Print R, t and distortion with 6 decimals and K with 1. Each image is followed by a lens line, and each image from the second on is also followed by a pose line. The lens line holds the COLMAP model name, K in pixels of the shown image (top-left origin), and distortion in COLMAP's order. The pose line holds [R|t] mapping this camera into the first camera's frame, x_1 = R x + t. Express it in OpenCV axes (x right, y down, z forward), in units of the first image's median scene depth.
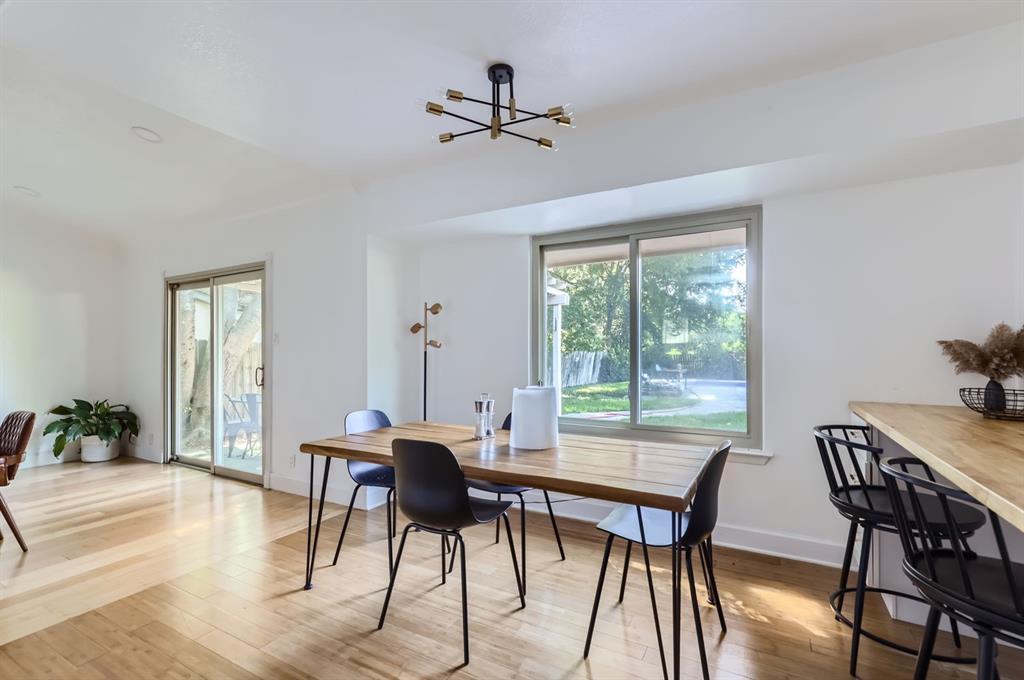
lens RADIAL K [[458.4, 0, 511.7], [0, 458.4, 344.9], [0, 0, 1]] dist [-0.001280, 0.000101]
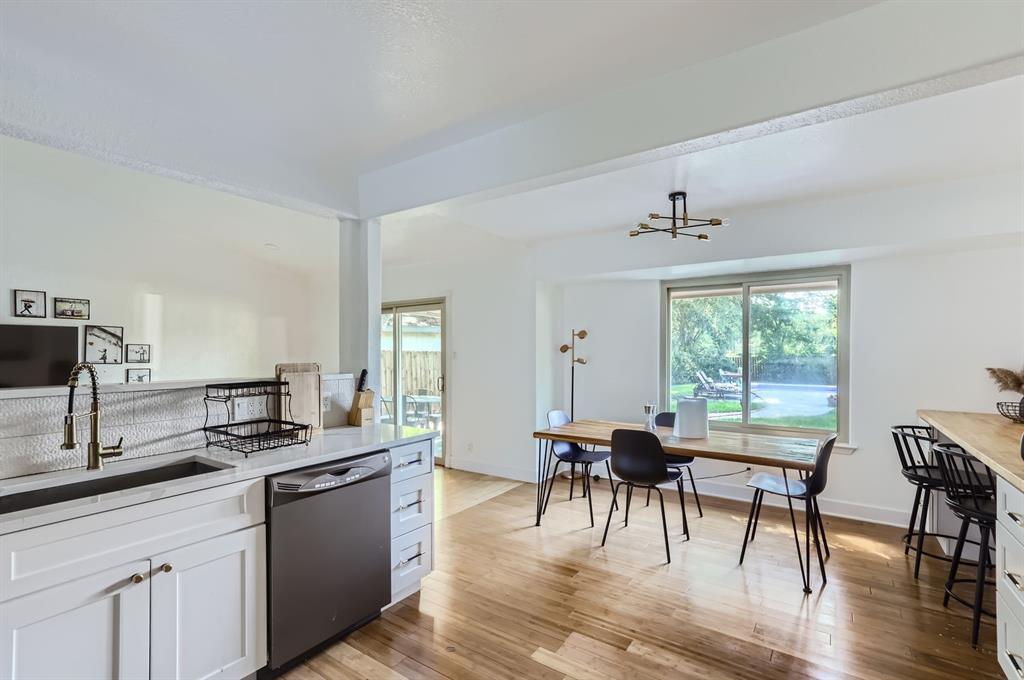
lens RADIAL K [[462.8, 0, 512.1], [0, 462.8, 351.3], [0, 0, 1]] dist [0.002476, 0.000414]
pose [[0.995685, 0.002284, -0.092773, -0.417585], [-0.000997, 0.999903, 0.013920, -0.083931], [0.092796, -0.013768, 0.995590, -0.597786]]
